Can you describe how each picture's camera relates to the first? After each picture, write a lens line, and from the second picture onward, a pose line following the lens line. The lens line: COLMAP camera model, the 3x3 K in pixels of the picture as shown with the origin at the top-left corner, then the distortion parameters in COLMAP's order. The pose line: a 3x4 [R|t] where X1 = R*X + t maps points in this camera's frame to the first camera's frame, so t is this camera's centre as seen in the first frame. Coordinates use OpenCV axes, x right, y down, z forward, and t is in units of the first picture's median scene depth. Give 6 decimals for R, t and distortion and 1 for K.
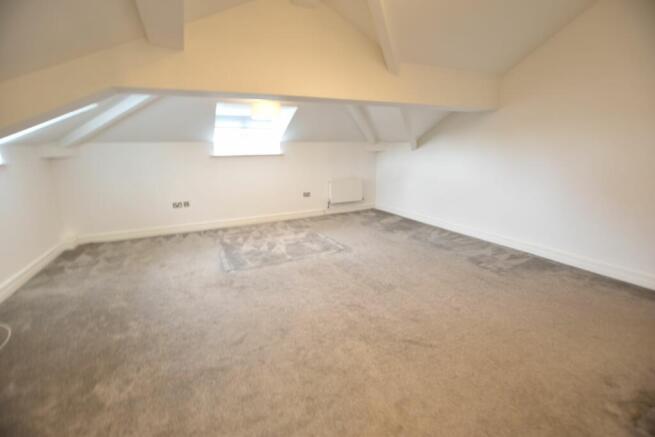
lens RADIAL K [[290.9, 0, 327.5], [0, 290.9, 218.5], [0, 0, 1]] dist [-0.027104, 0.000003]
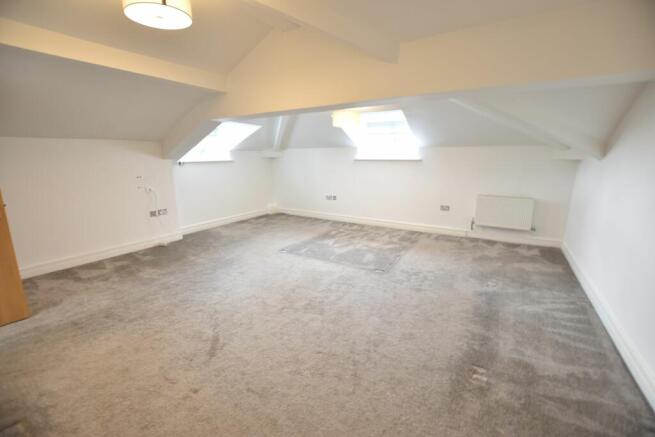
lens RADIAL K [[290.9, 0, 327.5], [0, 290.9, 218.5], [0, 0, 1]] dist [-0.027104, 0.000003]
pose [[0.543586, 0.192183, -0.817056, 0.488392], [-0.198038, 0.975318, 0.097654, -0.073309], [0.815656, 0.108725, 0.568229, 0.263315]]
